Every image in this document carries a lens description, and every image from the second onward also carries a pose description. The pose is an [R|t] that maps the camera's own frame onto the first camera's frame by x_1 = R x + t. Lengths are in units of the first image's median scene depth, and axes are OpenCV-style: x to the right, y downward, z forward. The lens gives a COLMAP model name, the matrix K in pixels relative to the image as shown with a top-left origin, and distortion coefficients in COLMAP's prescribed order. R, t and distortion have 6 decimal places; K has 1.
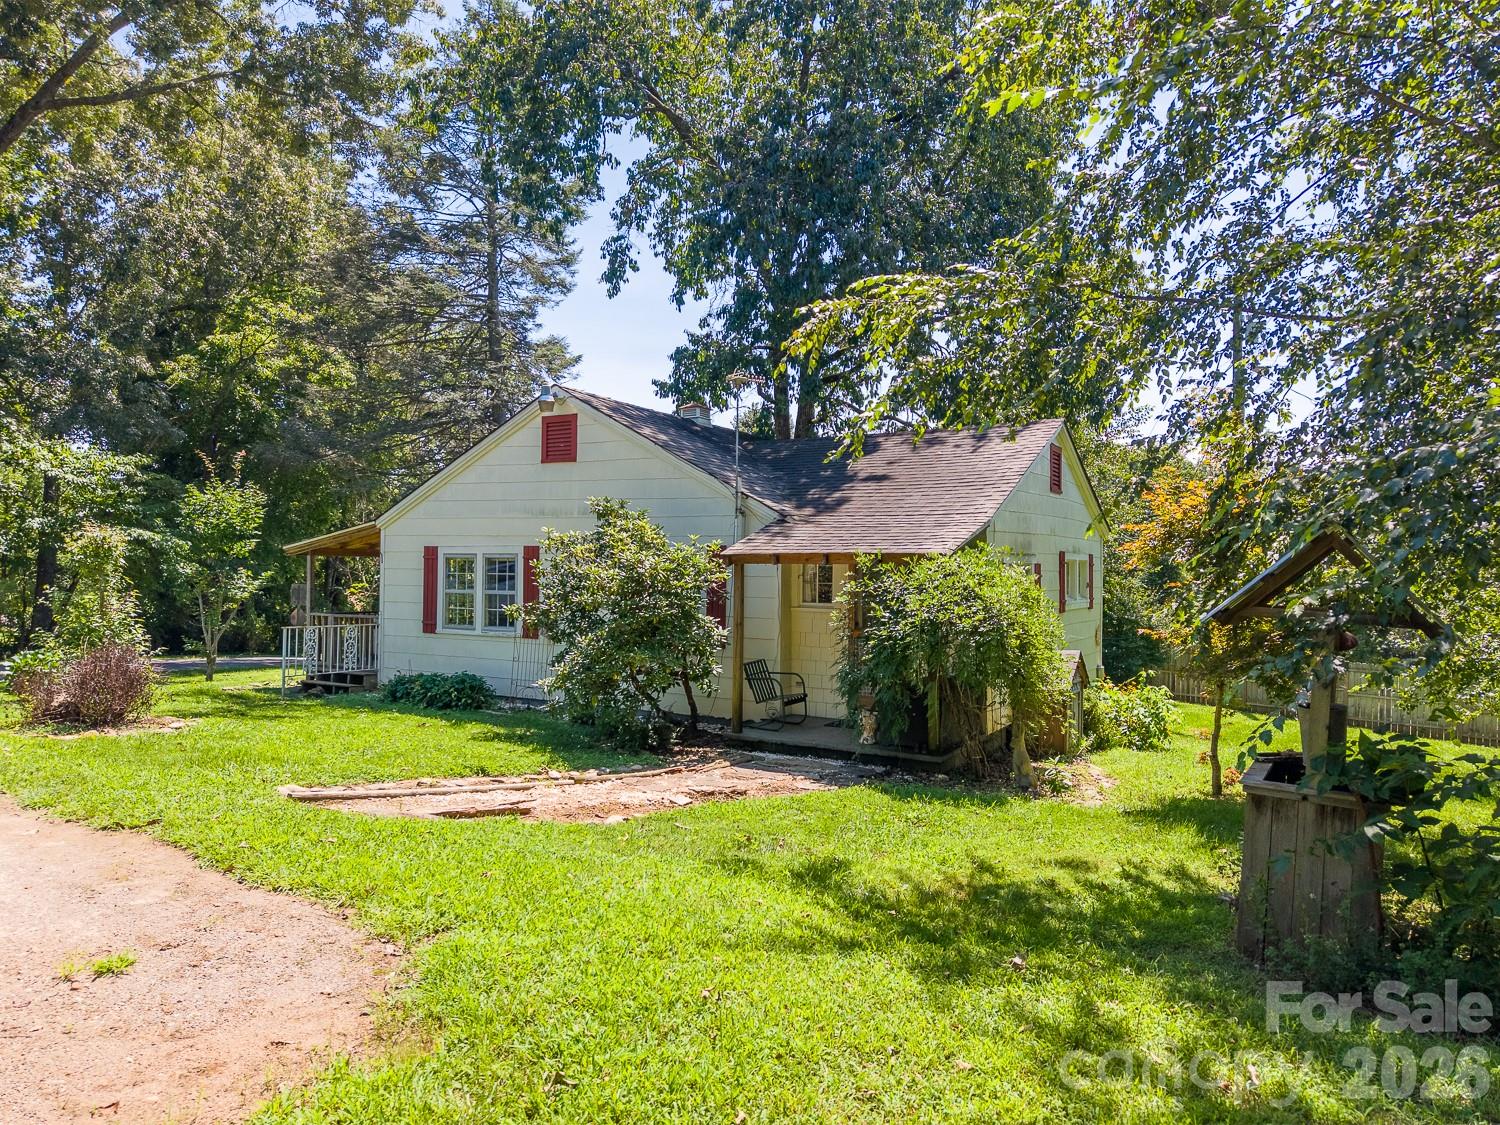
lens RADIAL K [[1006.7, 0, 755.6], [0, 1006.7, 574.2], [0, 0, 1]] dist [0.036905, -0.029446]
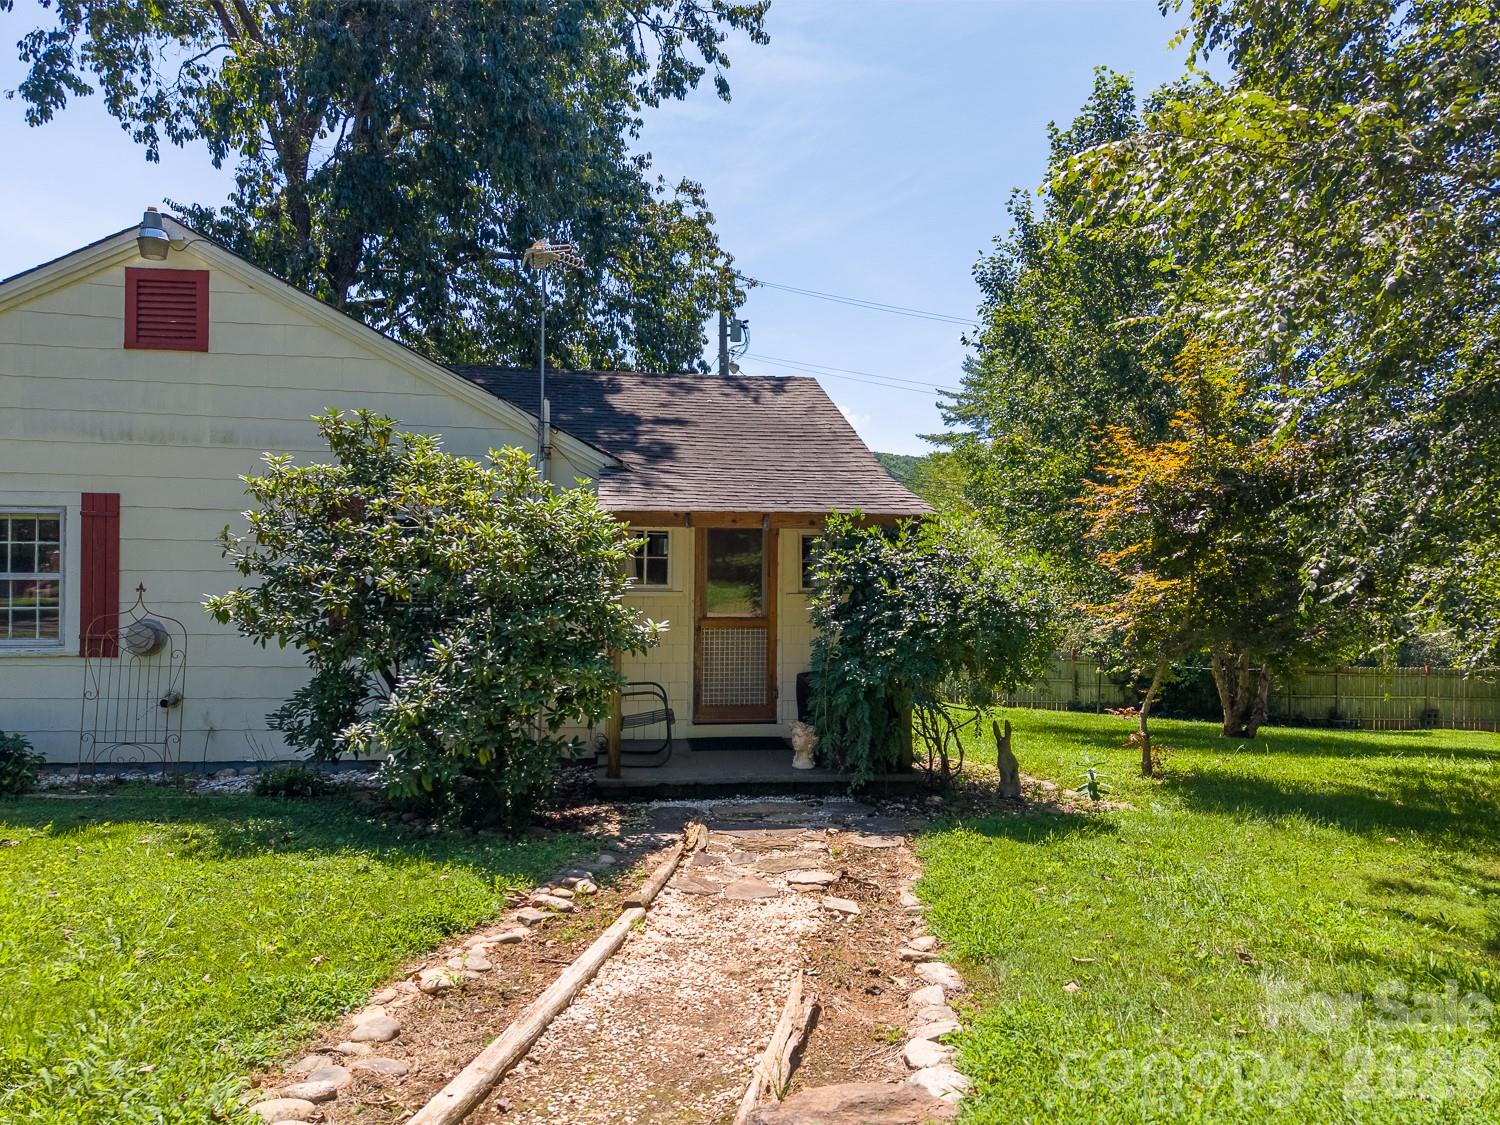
lens RADIAL K [[1006.7, 0, 749.2], [0, 1006.7, 561.3], [0, 0, 1]] dist [0.036905, -0.029446]
pose [[0.791804, 0.000661, 0.610775, -0.231306], [0.001148, 0.999996, -0.002570, 0.009881], [-0.610775, 0.002736, 0.791800, 0.267265]]
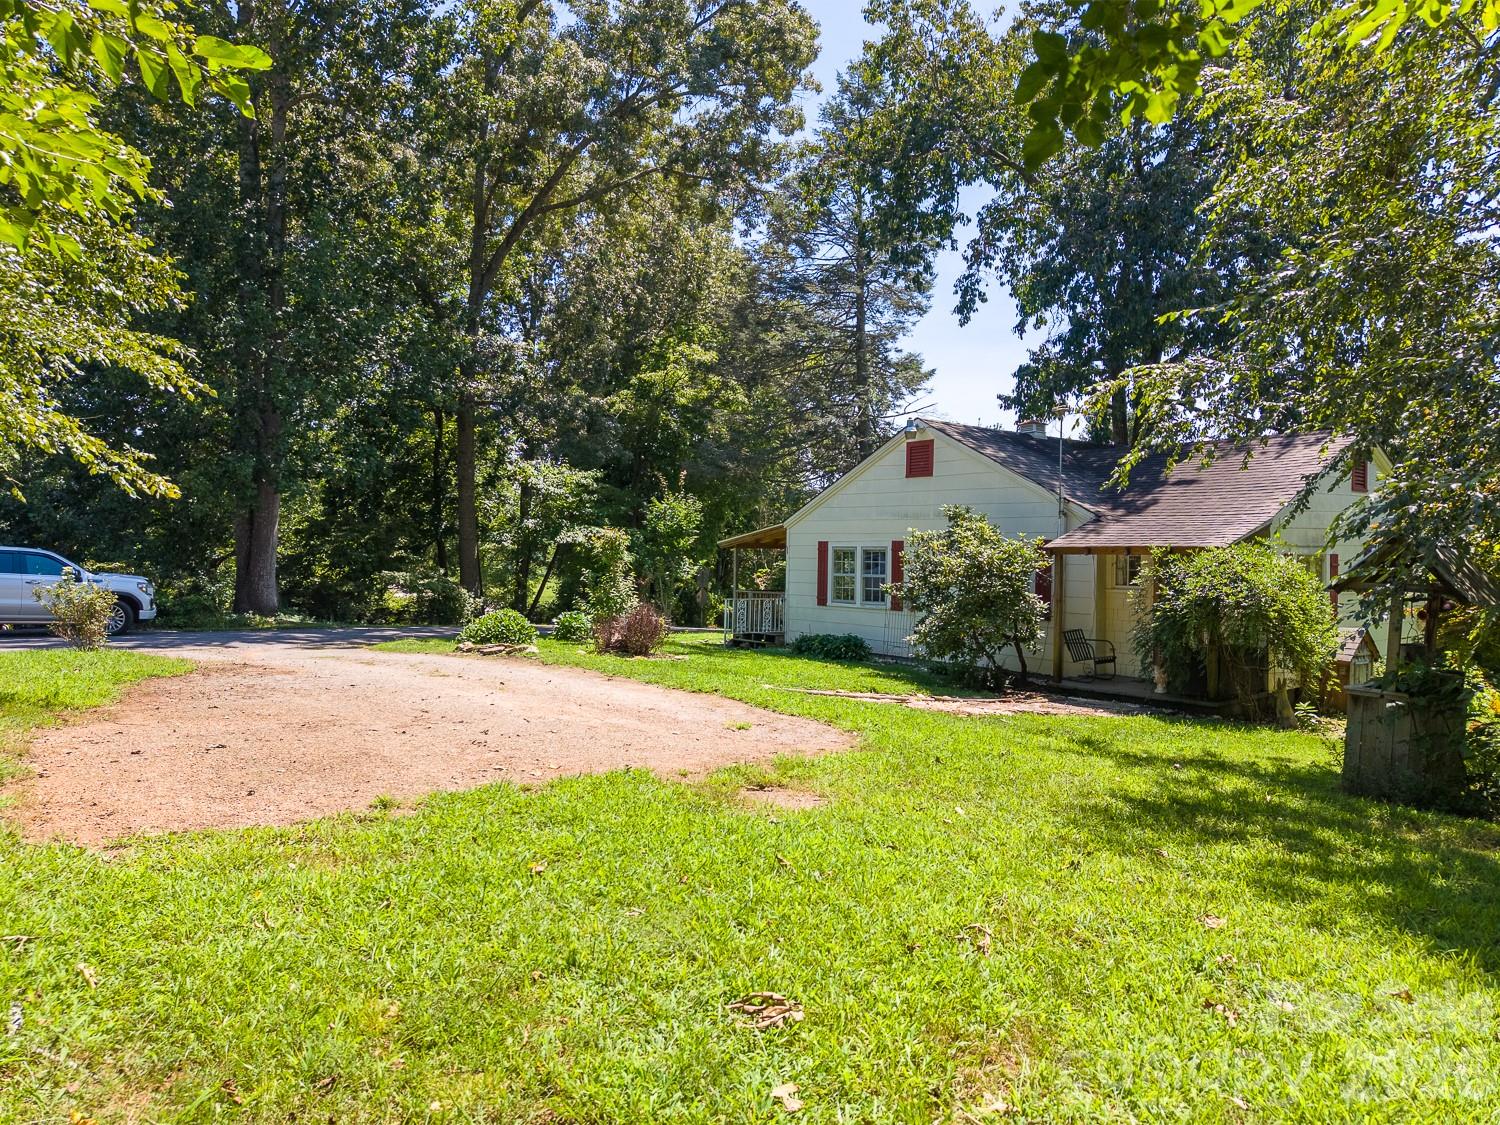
lens RADIAL K [[1006.7, 0, 724.4], [0, 1006.7, 572.4], [0, 0, 1]] dist [0.036905, -0.029446]
pose [[0.931255, 0.006386, -0.364313, 0.037743], [-0.002858, 0.999944, 0.010223, 0.000657], [0.364357, -0.008479, 0.931221, -0.252288]]
